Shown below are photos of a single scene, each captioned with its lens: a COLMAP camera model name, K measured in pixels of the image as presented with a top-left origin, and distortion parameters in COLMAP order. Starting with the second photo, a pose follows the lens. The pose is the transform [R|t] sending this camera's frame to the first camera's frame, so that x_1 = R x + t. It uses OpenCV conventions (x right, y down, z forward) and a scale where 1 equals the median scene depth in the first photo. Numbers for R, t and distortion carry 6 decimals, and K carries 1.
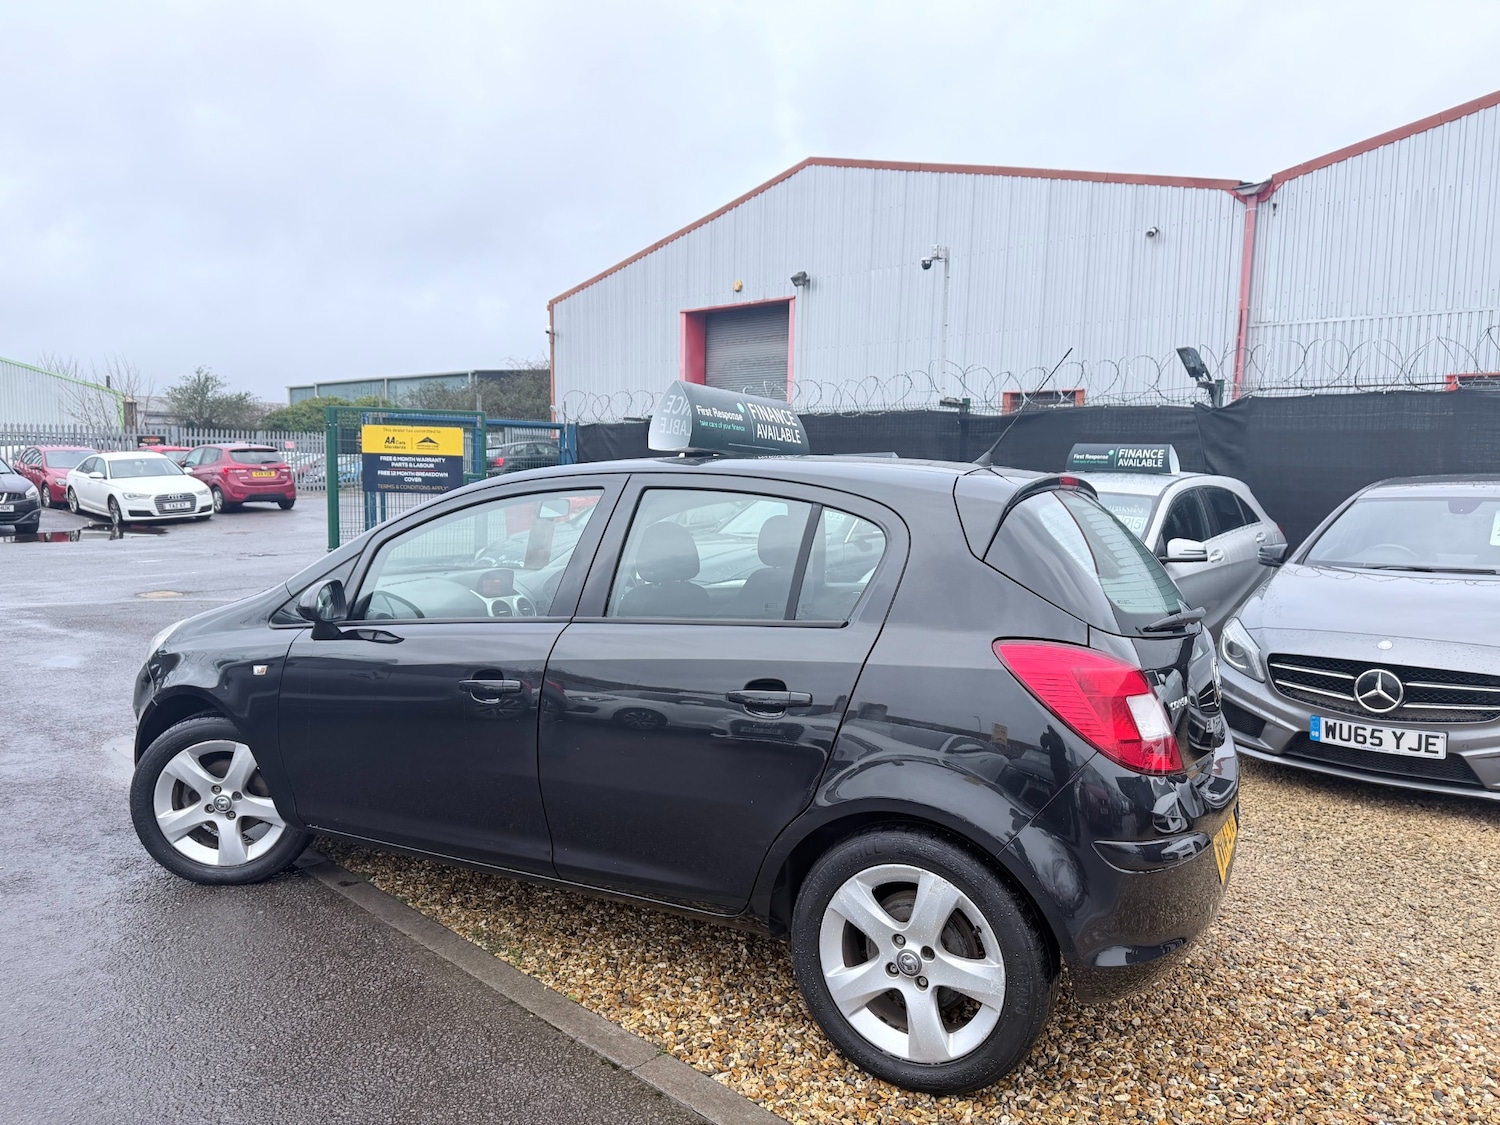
lens RADIAL K [[1004.5, 0, 741.1], [0, 1004.5, 569.9], [0, 0, 1]] dist [0.006443, -0.016420]
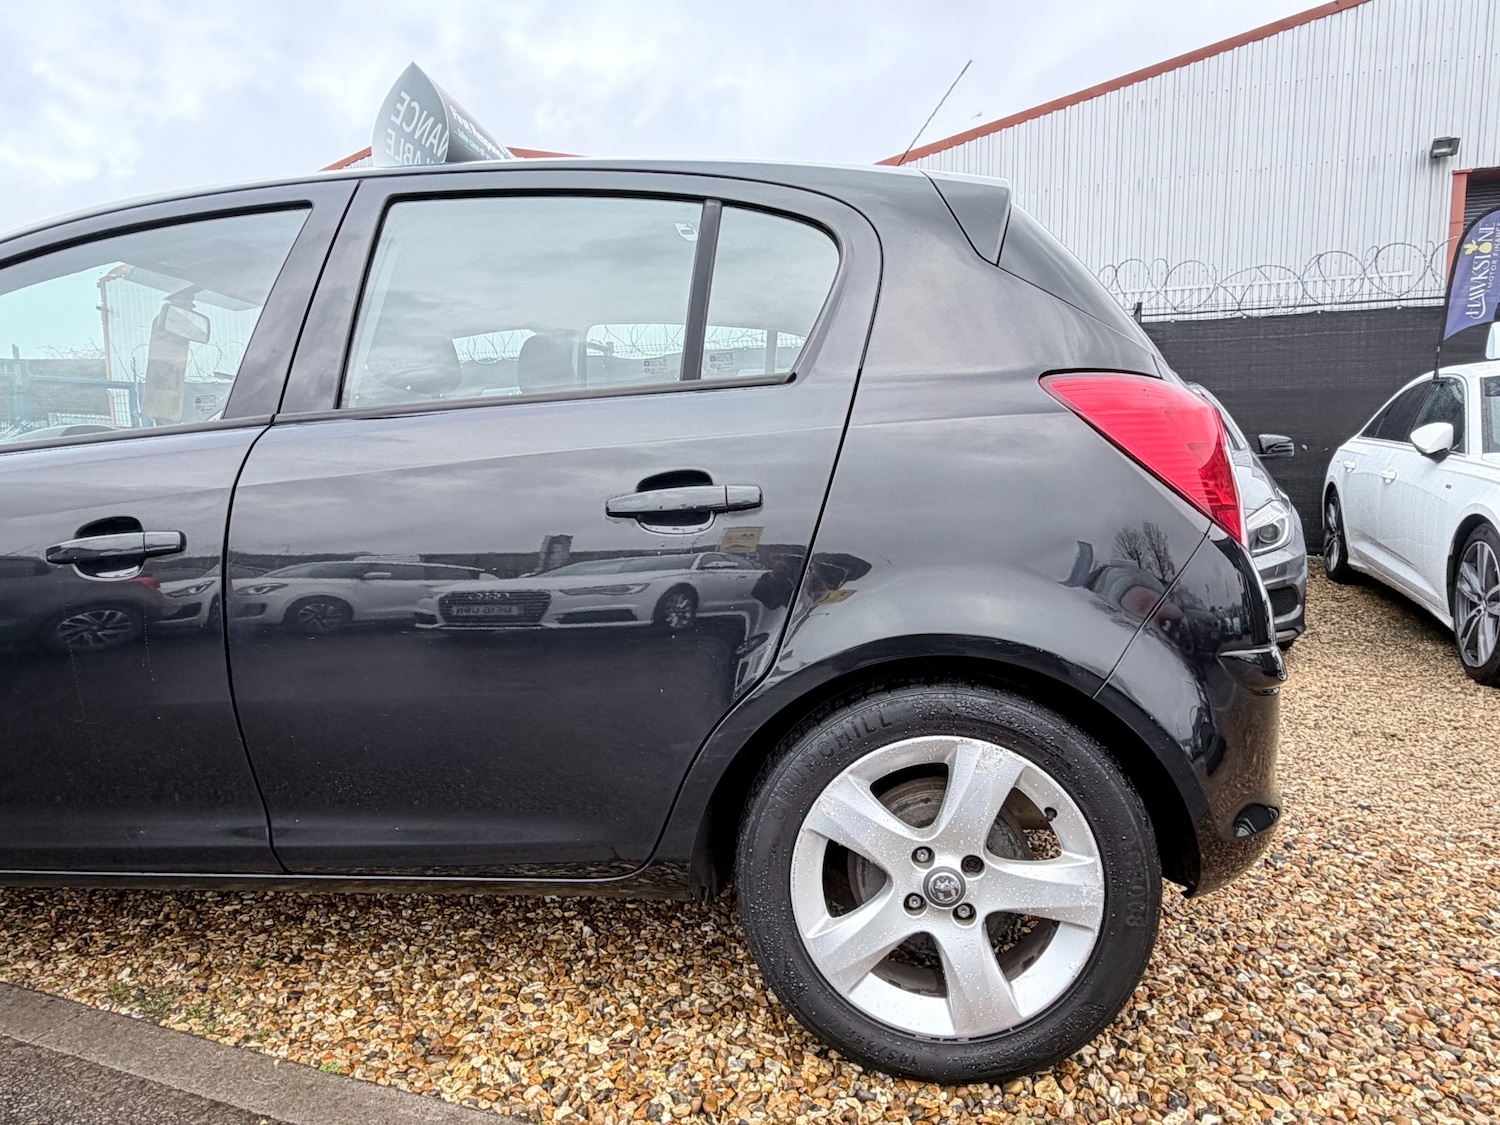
lens RADIAL K [[1004.5, 0, 759.5], [0, 1004.5, 554.2], [0, 0, 1]] dist [0.006443, -0.016420]
pose [[0.927055, -0.067709, 0.368761, -0.128081], [0.058080, 0.997620, 0.037162, 0.120372], [-0.370399, -0.013034, 0.928781, 0.364749]]
